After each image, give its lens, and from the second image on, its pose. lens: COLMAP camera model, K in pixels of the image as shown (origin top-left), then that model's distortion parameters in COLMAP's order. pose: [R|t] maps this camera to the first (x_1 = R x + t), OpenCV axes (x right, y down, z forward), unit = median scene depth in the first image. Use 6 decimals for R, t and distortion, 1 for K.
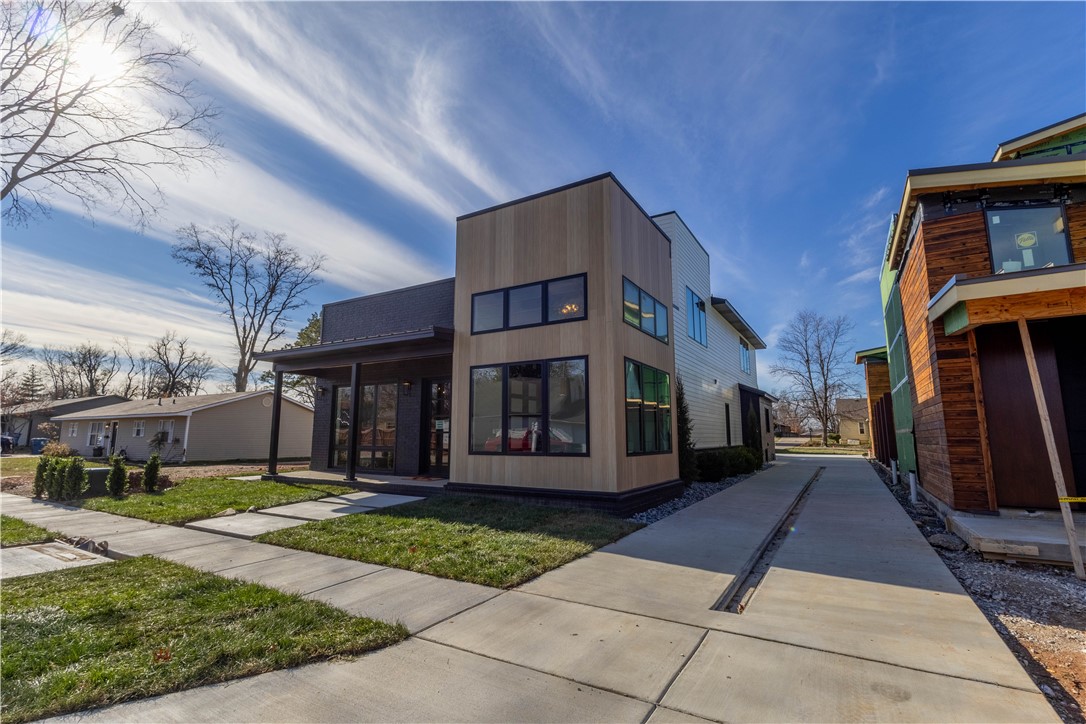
lens RADIAL K [[498.4, 0, 541.1], [0, 498.4, 365.2], [0, 0, 1]] dist [-0.003643, -0.000129]
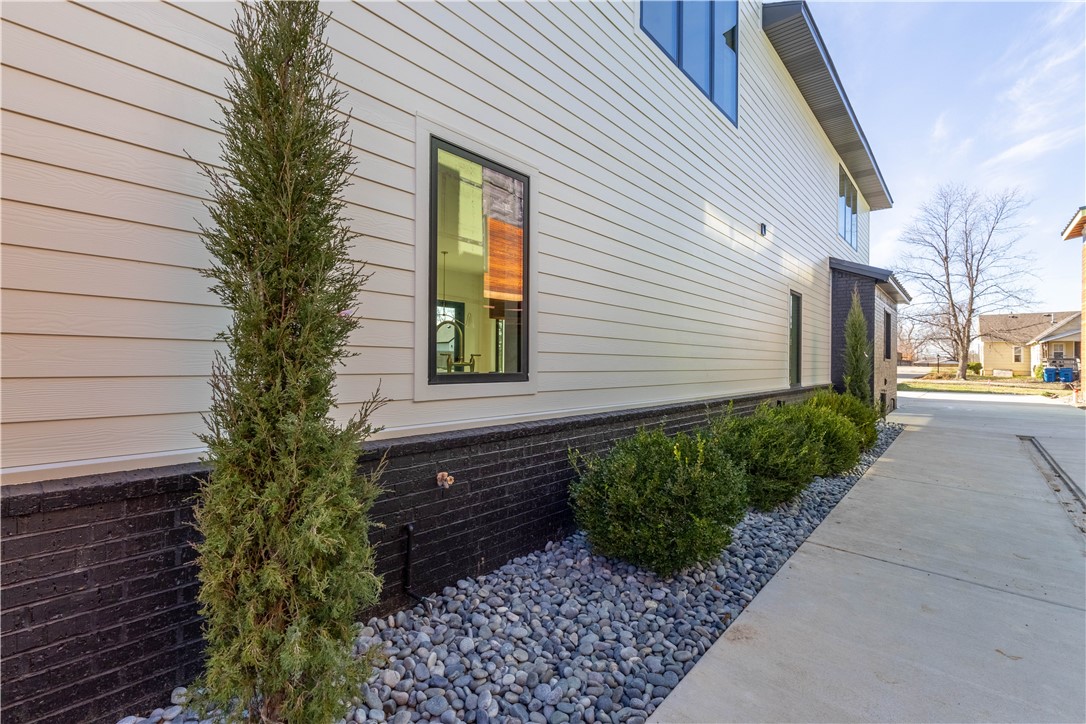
lens RADIAL K [[496.8, 0, 542.8], [0, 496.8, 363.2], [0, 0, 1]] dist [0.001971, 0.000653]
pose [[0.987382, 0.004747, -0.158287, 0.185650], [0.017704, 0.989975, 0.140129, 0.061311], [0.157365, -0.141163, 0.977399, 0.439929]]
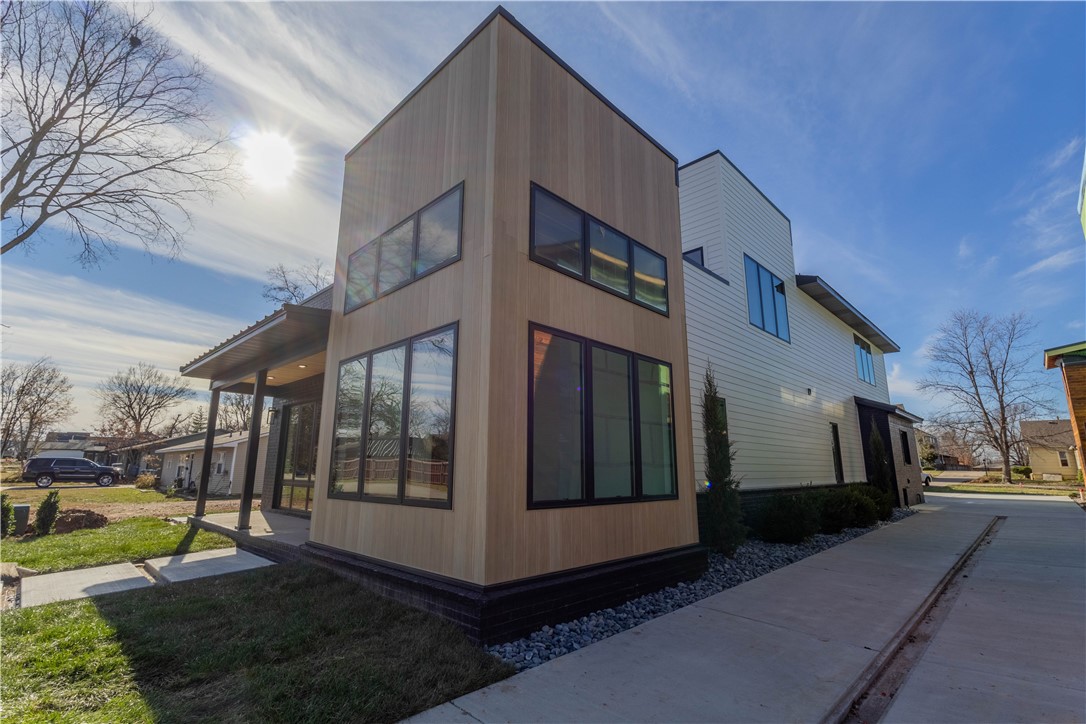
lens RADIAL K [[496.8, 0, 542.8], [0, 496.8, 363.2], [0, 0, 1]] dist [0.001971, 0.000653]
pose [[0.973997, -0.044784, -0.222091, 0.107761], [0.029893, 0.997101, -0.069965, 0.023910], [0.224581, 0.061507, 0.972512, 0.172332]]
